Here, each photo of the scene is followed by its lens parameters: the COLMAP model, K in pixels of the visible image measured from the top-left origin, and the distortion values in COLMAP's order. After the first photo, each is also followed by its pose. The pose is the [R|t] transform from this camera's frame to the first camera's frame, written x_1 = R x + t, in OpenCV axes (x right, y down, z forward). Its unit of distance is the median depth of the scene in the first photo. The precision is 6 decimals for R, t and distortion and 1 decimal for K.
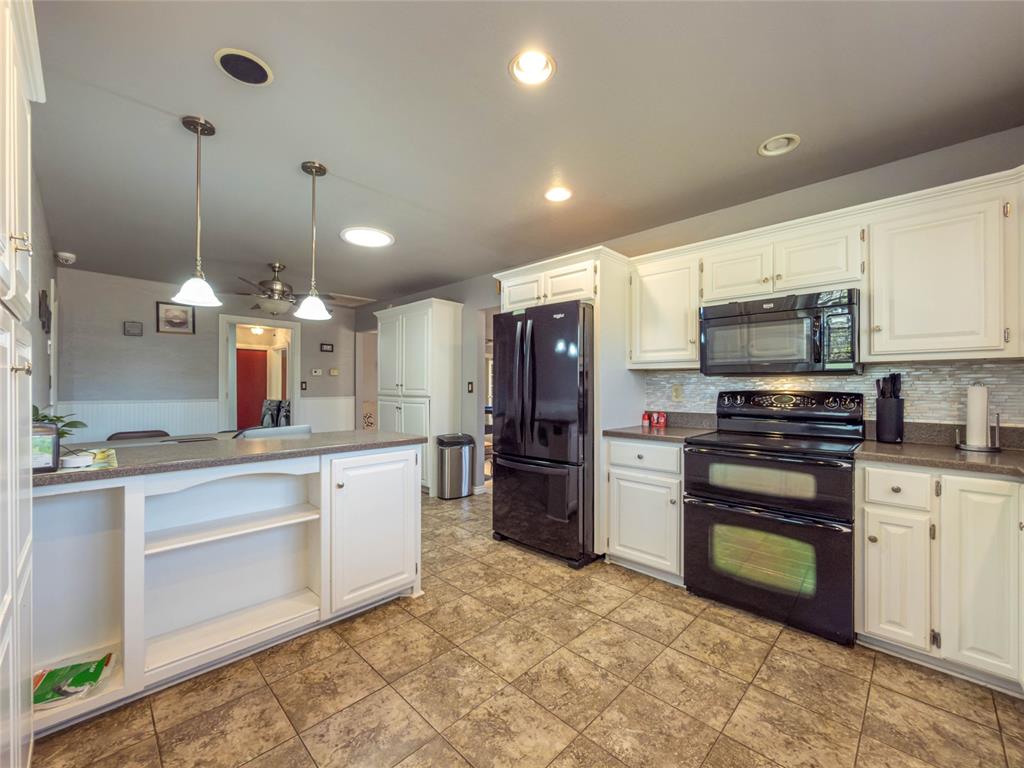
lens RADIAL K [[415.7, 0, 497.5], [0, 415.7, 384.6], [0, 0, 1]] dist [-0.001355, -0.000185]
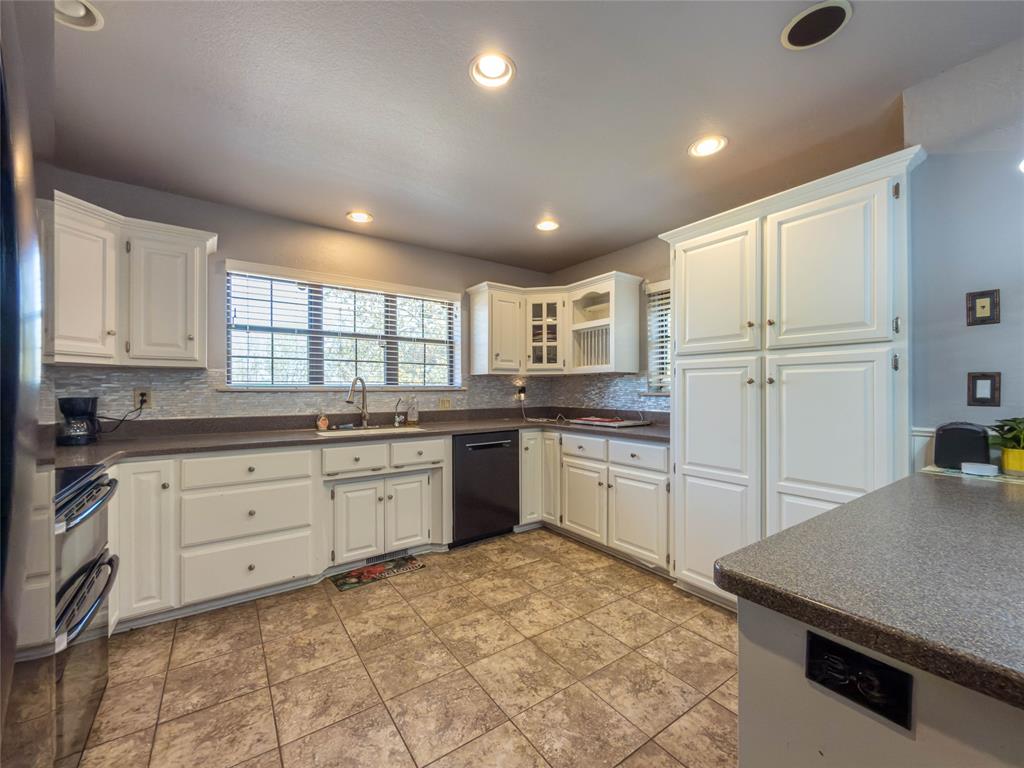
lens RADIAL K [[415.7, 0, 495.8], [0, 415.7, 383.1], [0, 0, 1]] dist [-0.001355, -0.000185]
pose [[-0.982552, 0.001460, 0.185980, -0.084001], [-0.002291, 0.999798, -0.019954, 0.009989], [-0.185971, -0.020032, -0.982351, 1.470331]]
